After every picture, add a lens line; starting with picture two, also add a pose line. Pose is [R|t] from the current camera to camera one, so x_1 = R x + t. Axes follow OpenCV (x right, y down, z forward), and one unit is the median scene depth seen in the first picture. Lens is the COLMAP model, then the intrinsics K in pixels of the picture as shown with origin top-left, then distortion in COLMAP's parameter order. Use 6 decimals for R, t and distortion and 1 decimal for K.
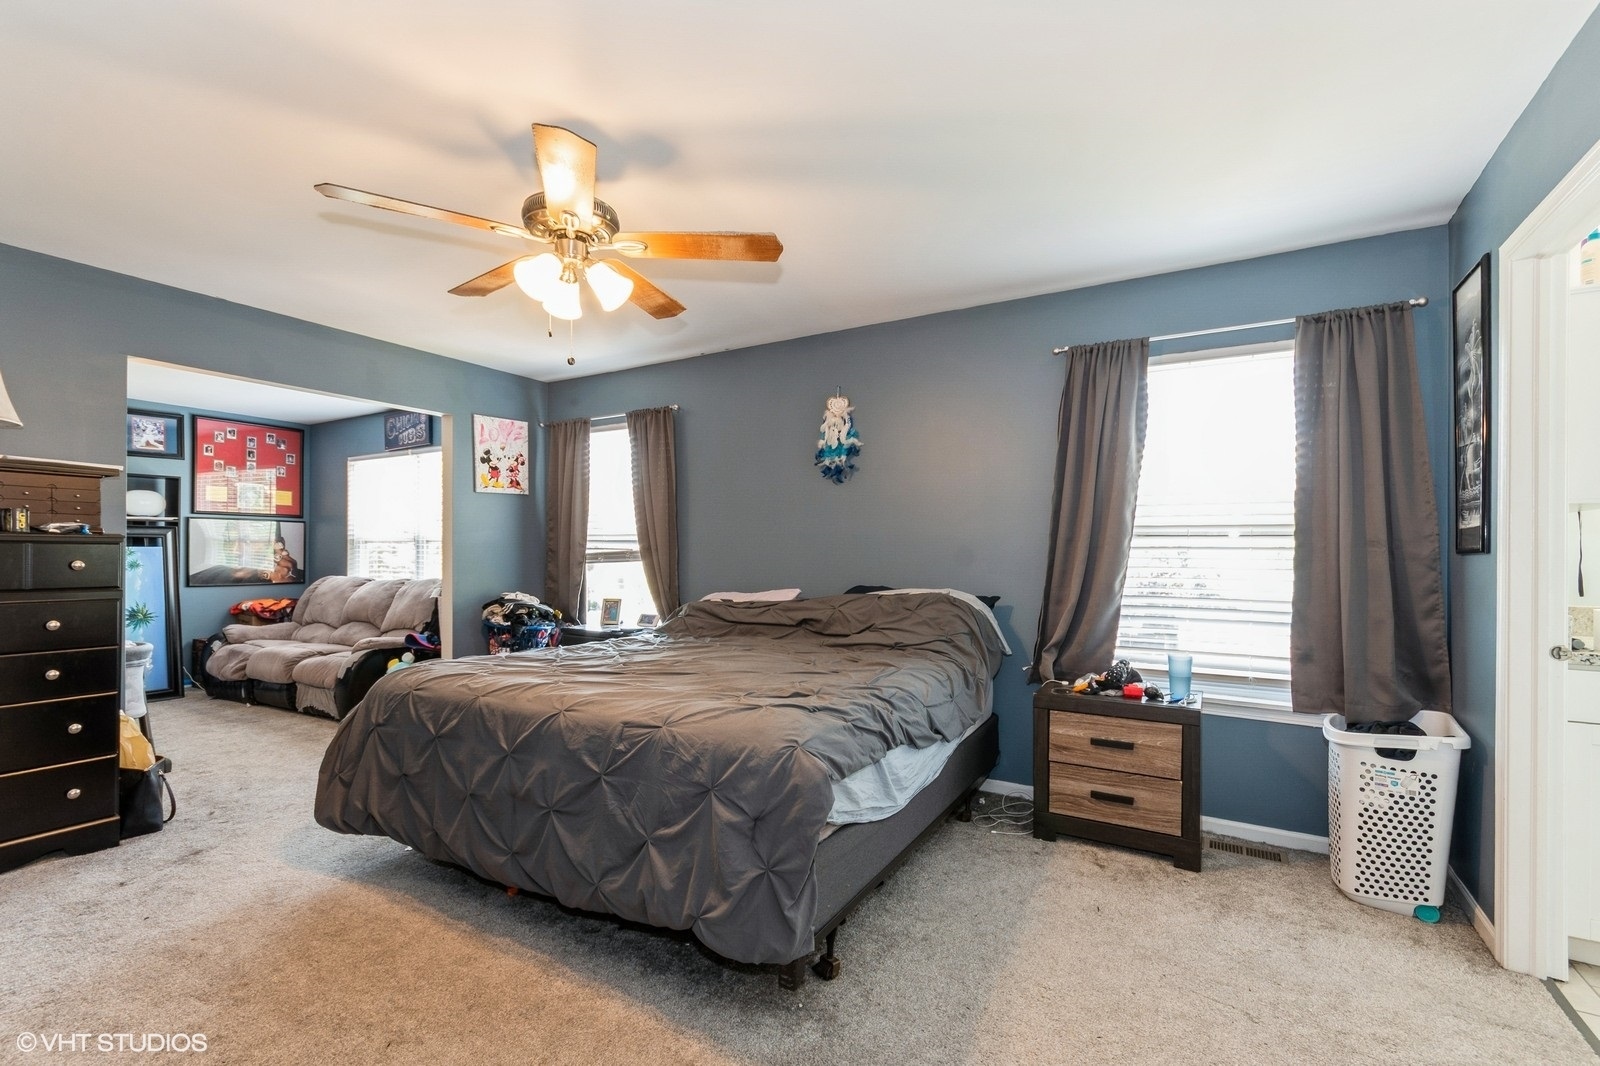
lens RADIAL K [[705.9, 0, 797.5], [0, 705.9, 544.9], [0, 0, 1]] dist [-0.005487, 0.001133]
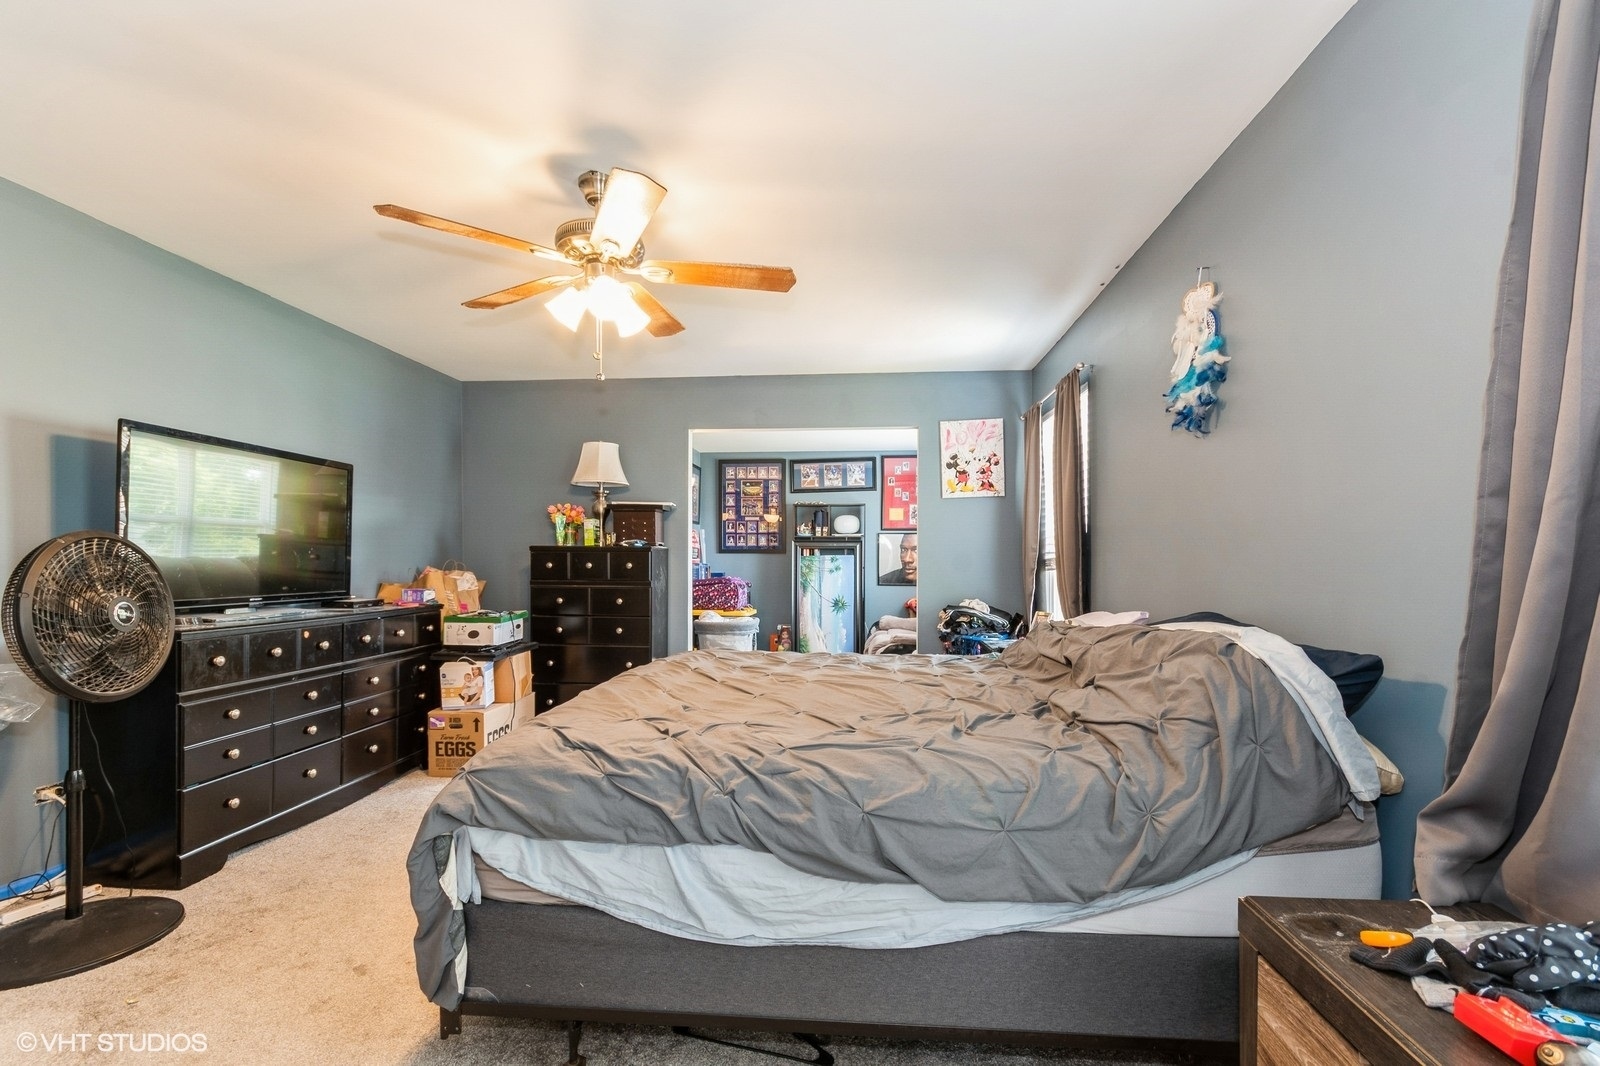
lens RADIAL K [[705.9, 0, 801.2], [0, 705.9, 560.7], [0, 0, 1]] dist [-0.005487, 0.001133]
pose [[0.438431, -0.002174, -0.898762, 0.354933], [0.010954, 0.999936, 0.002924, 0.008934], [0.898698, -0.011127, 0.438426, 0.366195]]
